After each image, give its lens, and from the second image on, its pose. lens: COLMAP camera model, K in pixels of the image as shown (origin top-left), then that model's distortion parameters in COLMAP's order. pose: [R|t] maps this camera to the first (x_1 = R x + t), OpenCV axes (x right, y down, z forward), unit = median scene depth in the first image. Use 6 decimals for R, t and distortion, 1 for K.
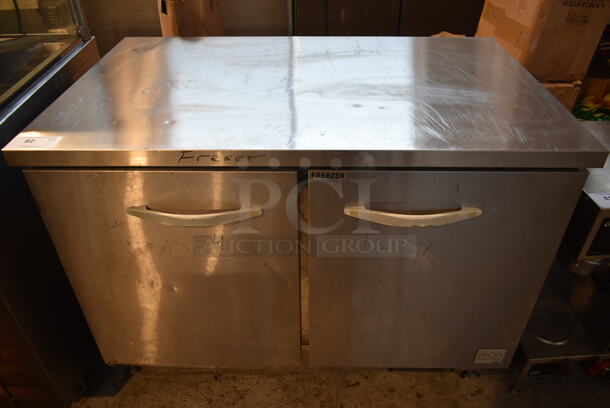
lens RADIAL K [[467.0, 0, 308.1], [0, 467.0, 204.1], [0, 0, 1]] dist [-0.034293, 0.011512]
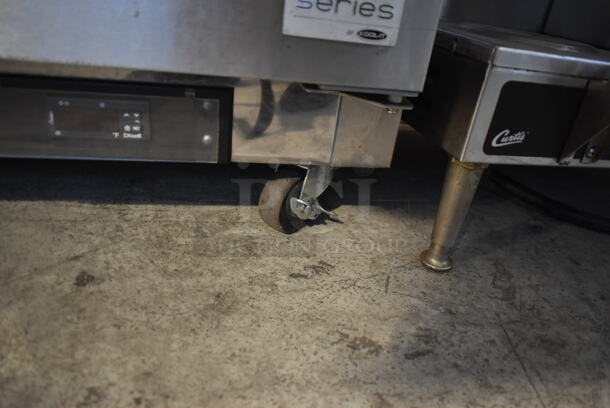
lens RADIAL K [[467.0, 0, 309.0], [0, 467.0, 204.7], [0, 0, 1]] dist [-0.034293, 0.011512]
pose [[0.975919, 0.014512, 0.217650, 0.305098], [0.014016, 0.991551, -0.128958, 0.410782], [-0.217683, 0.128904, 0.967470, 0.732215]]
